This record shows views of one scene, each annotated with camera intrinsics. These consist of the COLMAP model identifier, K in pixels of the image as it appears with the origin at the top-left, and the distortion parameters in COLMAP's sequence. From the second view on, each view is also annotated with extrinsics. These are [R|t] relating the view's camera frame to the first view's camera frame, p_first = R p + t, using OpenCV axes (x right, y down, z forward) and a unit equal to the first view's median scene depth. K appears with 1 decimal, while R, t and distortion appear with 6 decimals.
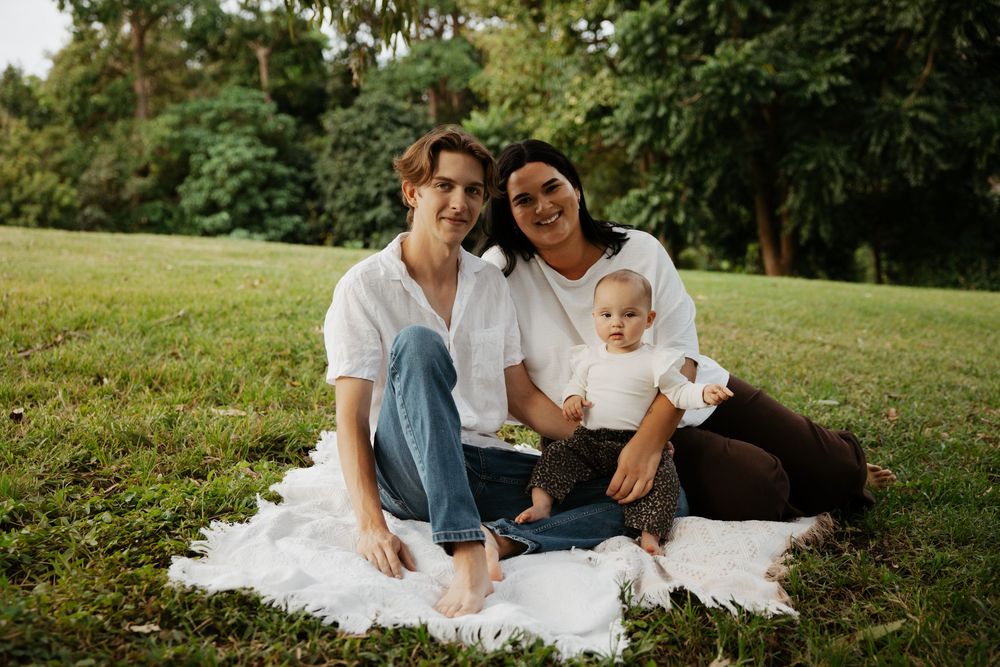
lens RADIAL K [[1211.3, 0, 504.5], [0, 1211.3, 325.2], [0, 0, 1]] dist [0.066550, 0.000000]
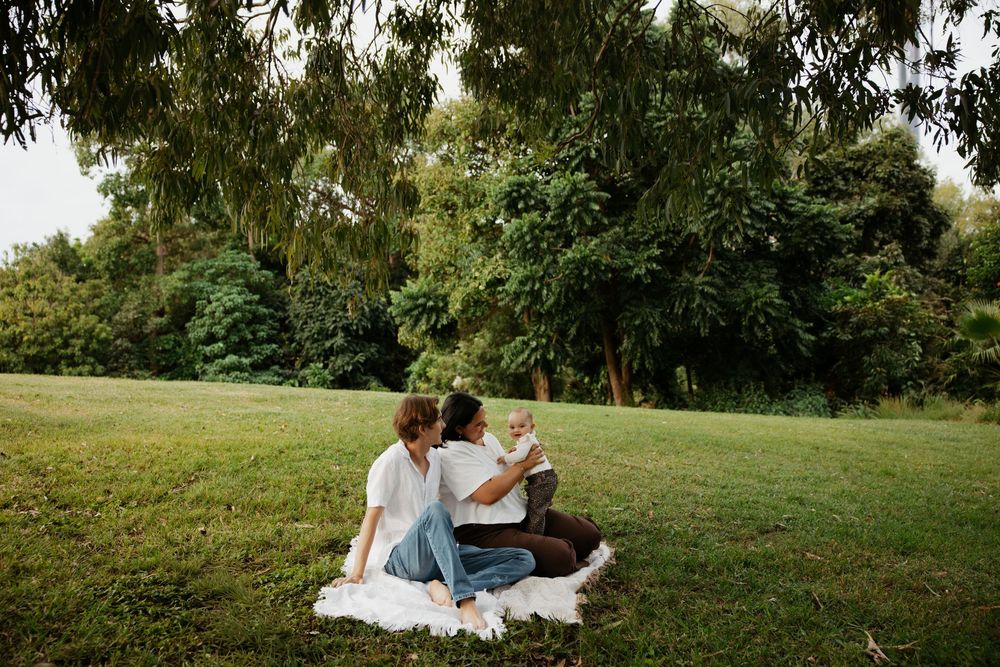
lens RADIAL K [[946.5, 0, 504.1], [0, 946.5, 308.9], [0, 0, 1]] dist [-0.011698, 0.000000]
pose [[0.996321, -0.003438, 0.085633, -0.005393], [0.012460, 0.994389, -0.105050, -0.015222], [-0.084791, 0.105731, 0.990773, -0.076551]]
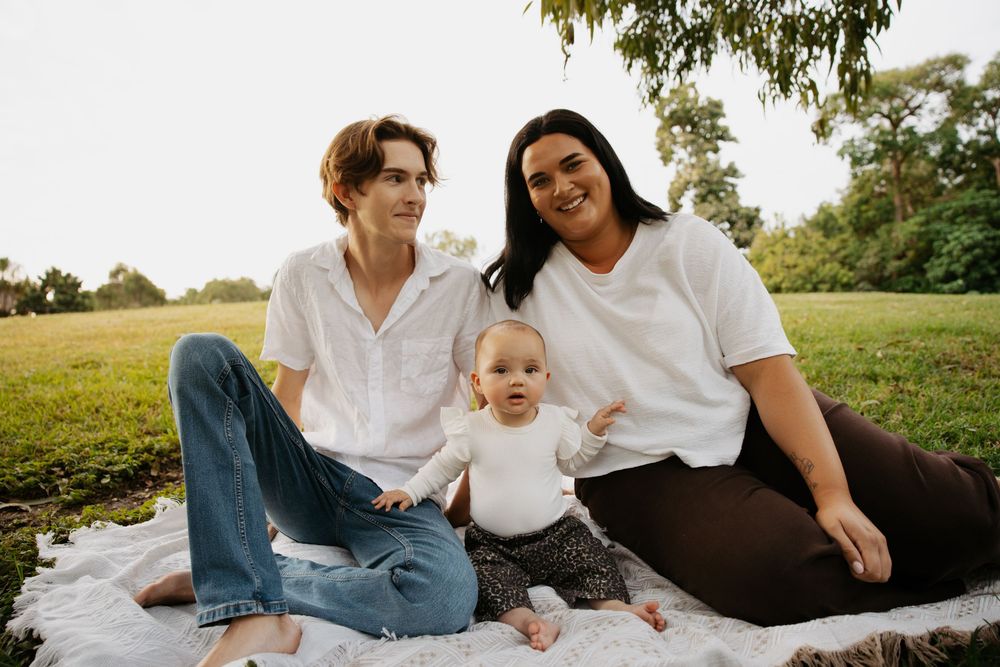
lens RADIAL K [[700.4, 0, 506.4], [0, 700.4, 332.1], [0, 0, 1]] dist [-0.006338, 0.005382]
pose [[0.649952, -0.015267, -0.759822, 0.042833], [-0.014187, 0.999380, -0.032216, 0.001515], [0.759842, 0.031719, 0.649333, 0.079574]]
